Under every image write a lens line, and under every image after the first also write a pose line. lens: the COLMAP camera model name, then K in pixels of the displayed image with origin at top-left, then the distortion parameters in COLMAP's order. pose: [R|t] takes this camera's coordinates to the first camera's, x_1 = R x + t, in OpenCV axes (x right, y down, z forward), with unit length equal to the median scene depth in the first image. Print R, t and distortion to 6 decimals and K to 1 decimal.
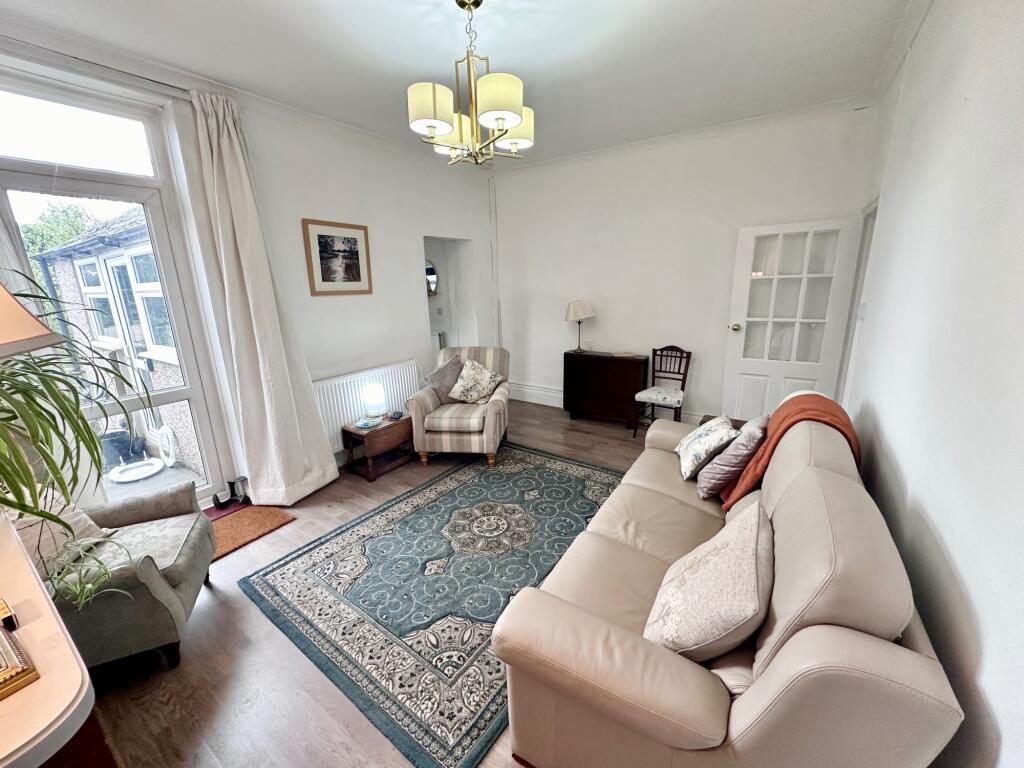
lens RADIAL K [[408.6, 0, 510.7], [0, 408.6, 380.3], [0, 0, 1]] dist [-0.000950, 0.000372]
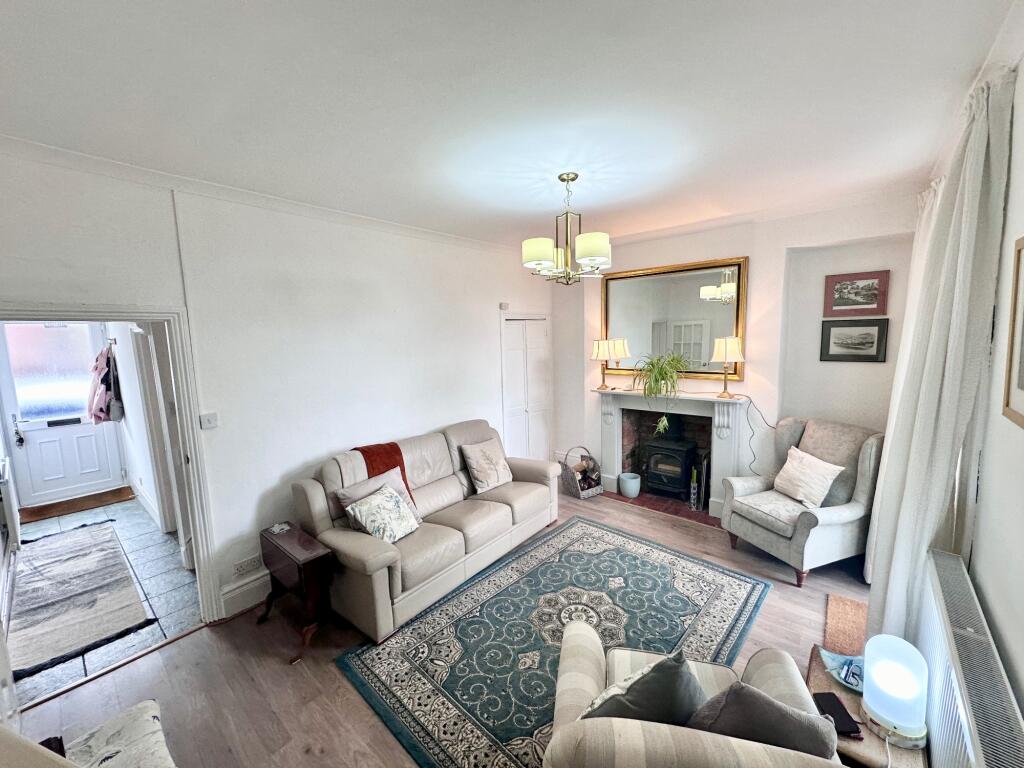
lens RADIAL K [[408.2, 0, 509.5], [0, 408.2, 379.7], [0, 0, 1]] dist [-0.003218, 0.002124]
pose [[-0.990831, 0.045507, 0.127215, -0.030295], [0.086862, 0.935750, 0.341798, -0.430490], [-0.103487, 0.349715, -0.931123, 1.428829]]
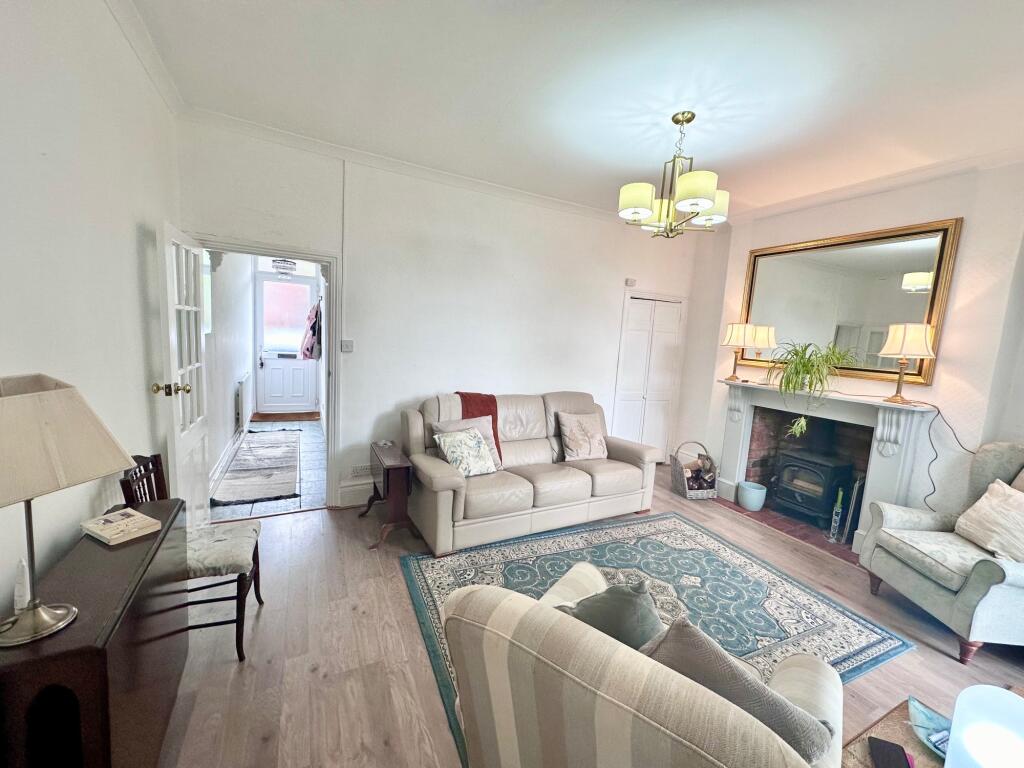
lens RADIAL K [[408.6, 0, 510.7], [0, 408.6, 380.3], [0, 0, 1]] dist [-0.000950, 0.000372]
pose [[-0.871392, -0.078719, 0.484230, -0.179586], [0.083167, 0.949052, 0.303946, -0.323566], [-0.483486, 0.305128, -0.820450, 1.425945]]
